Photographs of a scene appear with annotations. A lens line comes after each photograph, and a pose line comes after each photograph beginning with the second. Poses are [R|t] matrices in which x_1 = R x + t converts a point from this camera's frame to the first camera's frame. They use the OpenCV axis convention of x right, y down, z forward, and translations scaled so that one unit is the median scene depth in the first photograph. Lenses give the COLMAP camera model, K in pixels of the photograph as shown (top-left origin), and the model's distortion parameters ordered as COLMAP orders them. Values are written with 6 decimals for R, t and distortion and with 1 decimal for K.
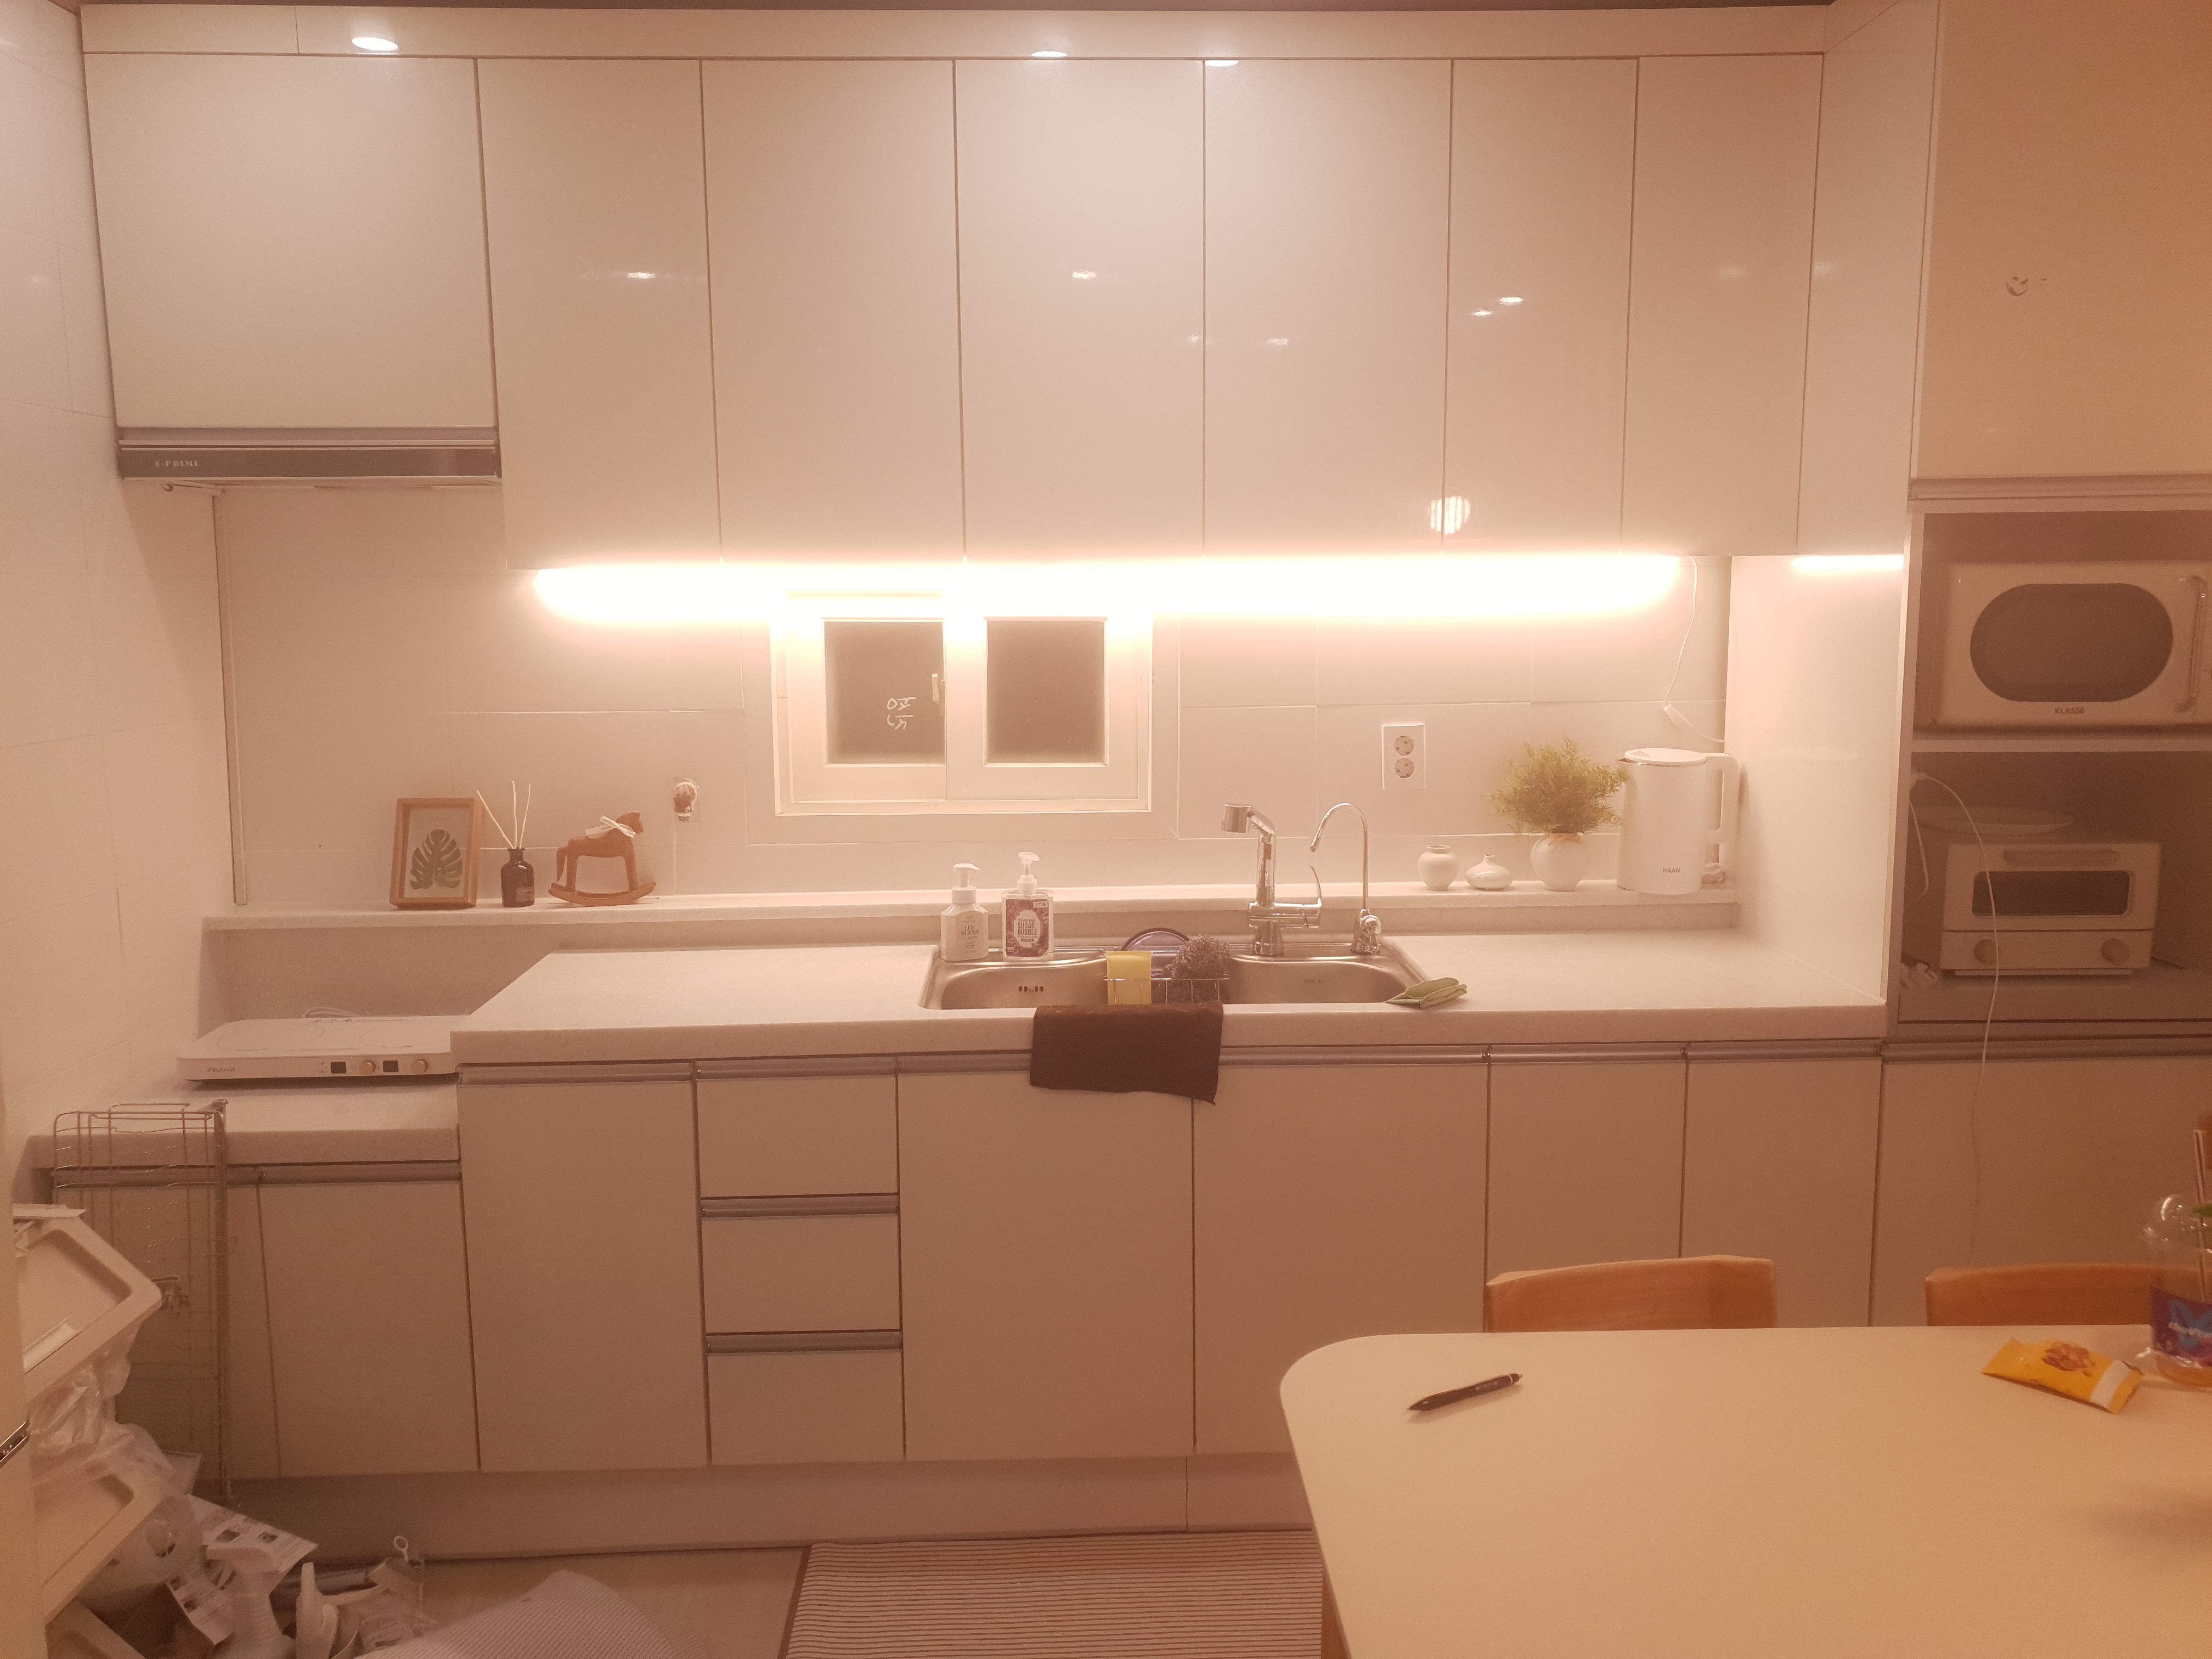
lens RADIAL K [[1677.7, 0, 1032.8], [0, 1677.7, 834.6], [0, 0, 1]] dist [0.041203, -0.075843]
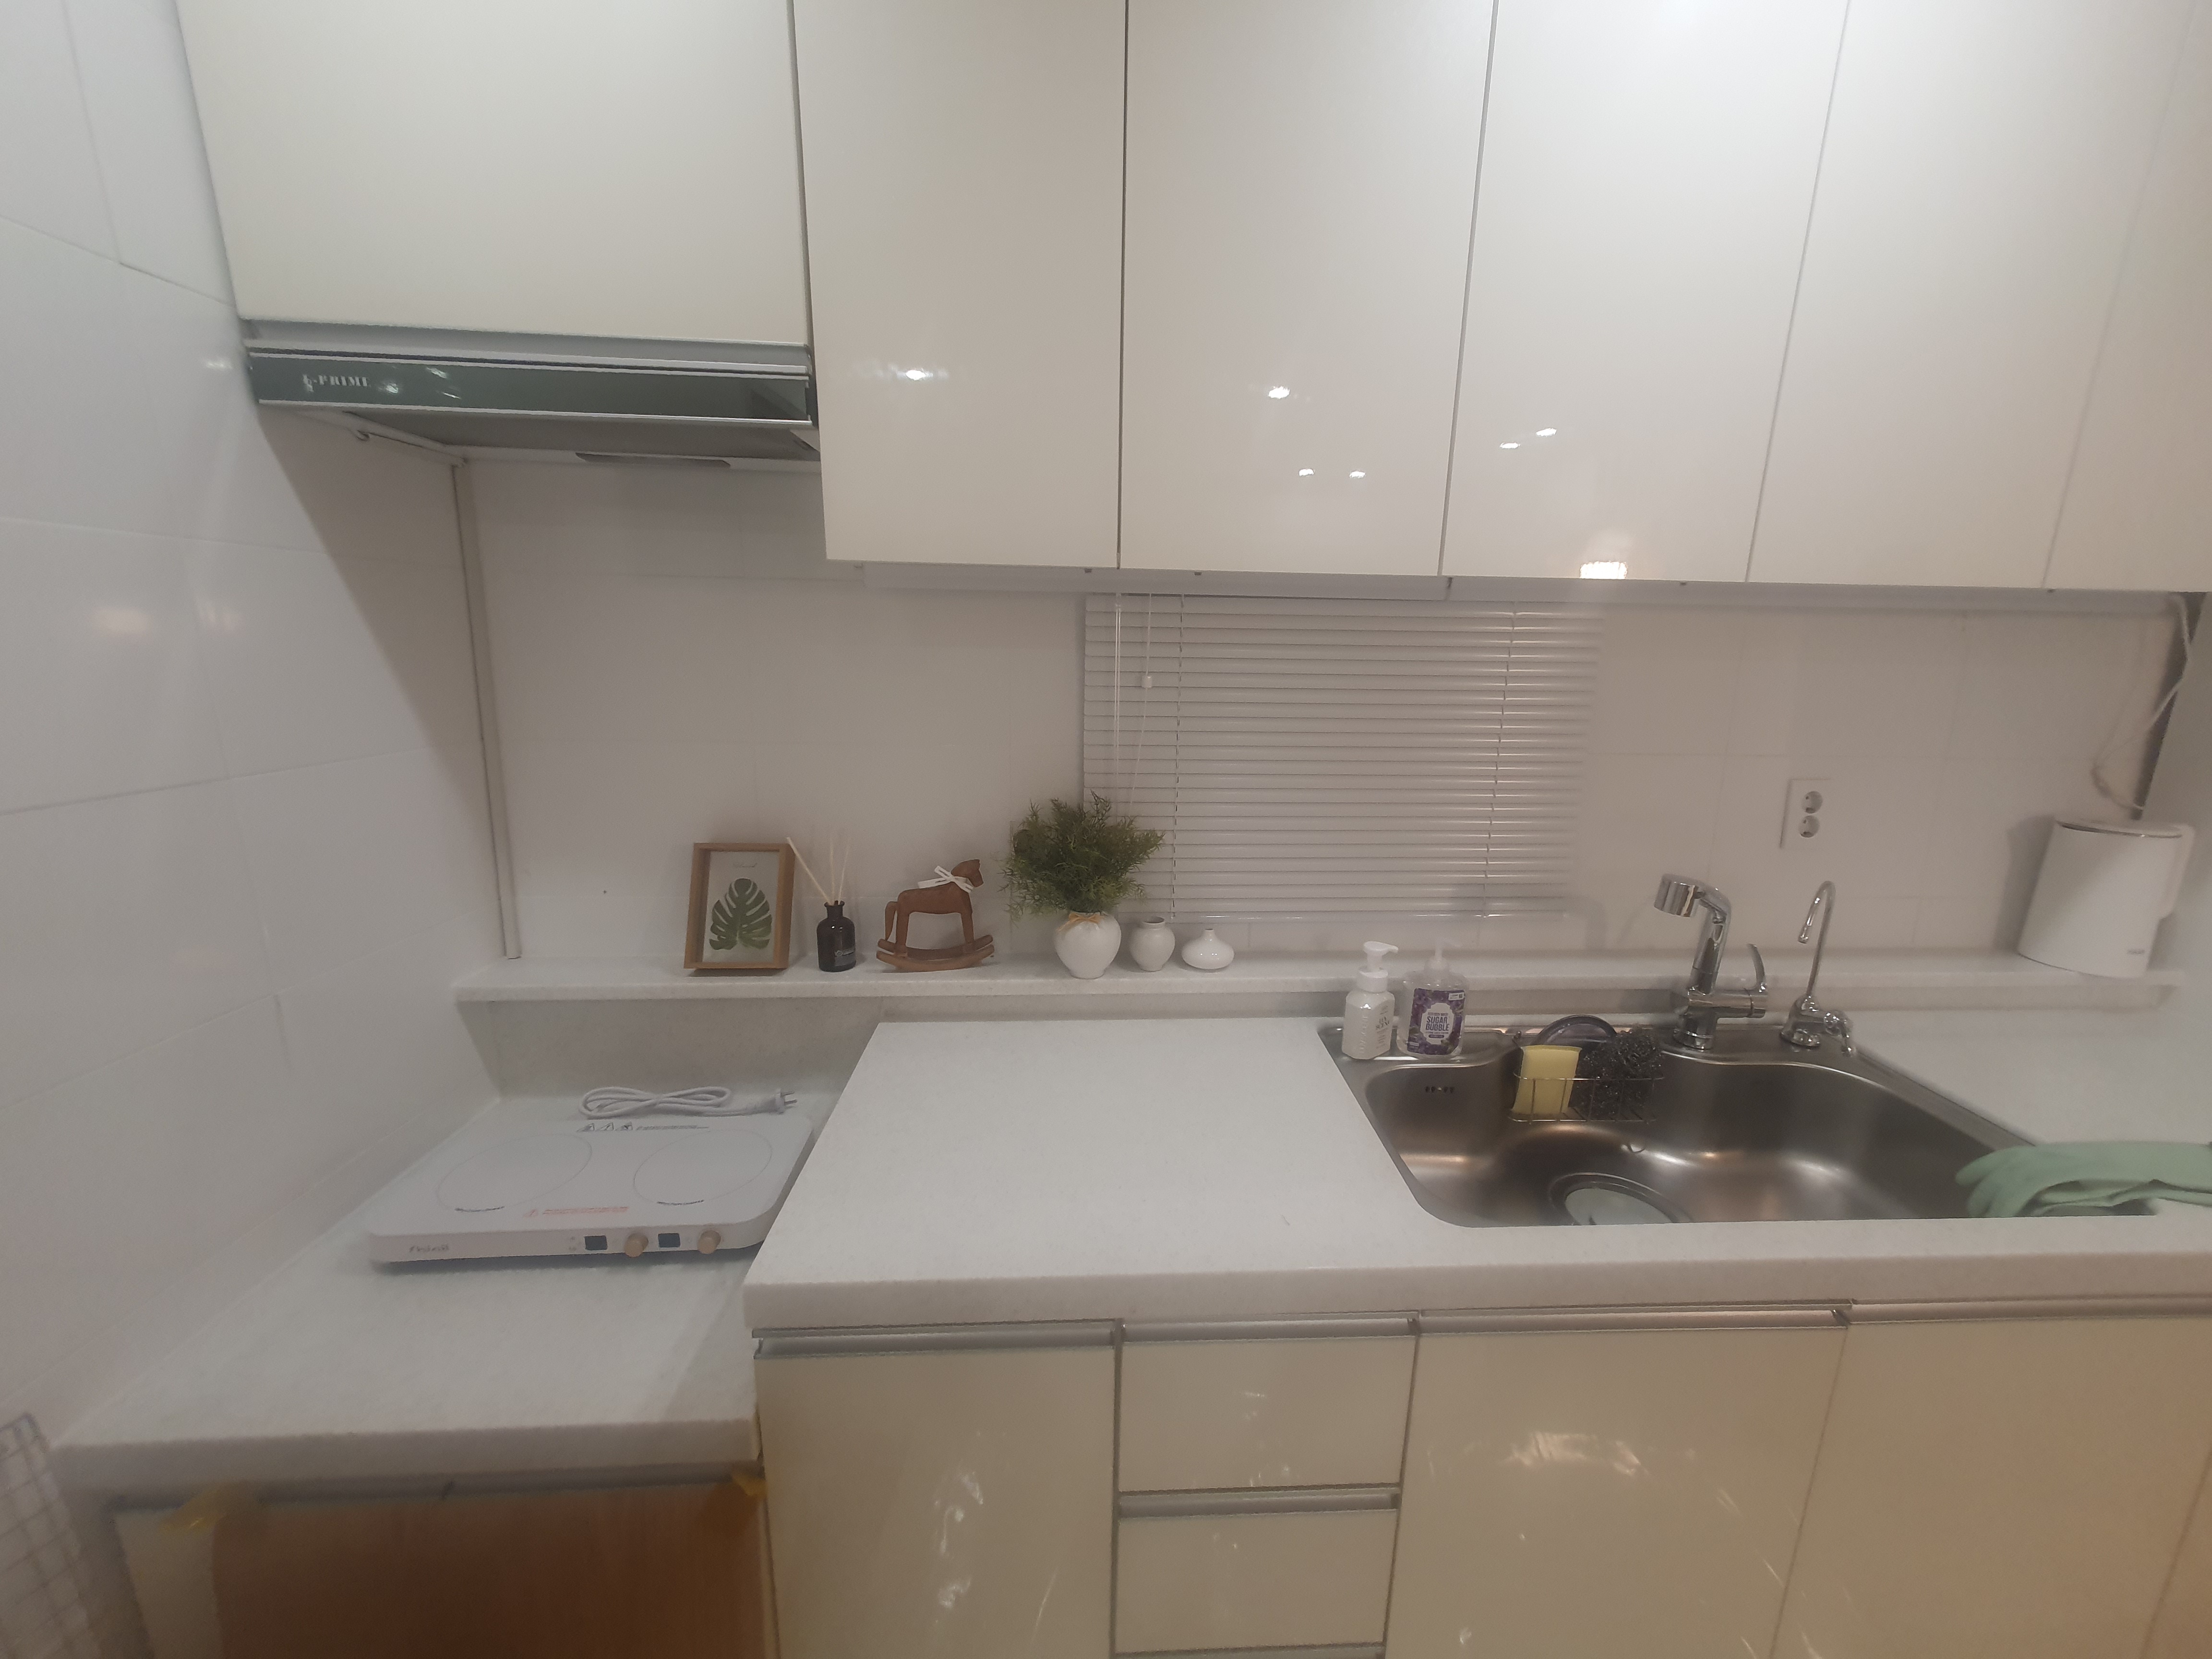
lens RADIAL K [[890.5, 0, 1166.3], [0, 890.5, 865.6], [0, 0, 1]] dist [0.001214, 0.000038]
pose [[0.996895, 0.026800, 0.074039, -0.174530], [-0.034536, 0.993845, 0.105257, -0.066641], [-0.070763, -0.107487, 0.991685, 0.544475]]
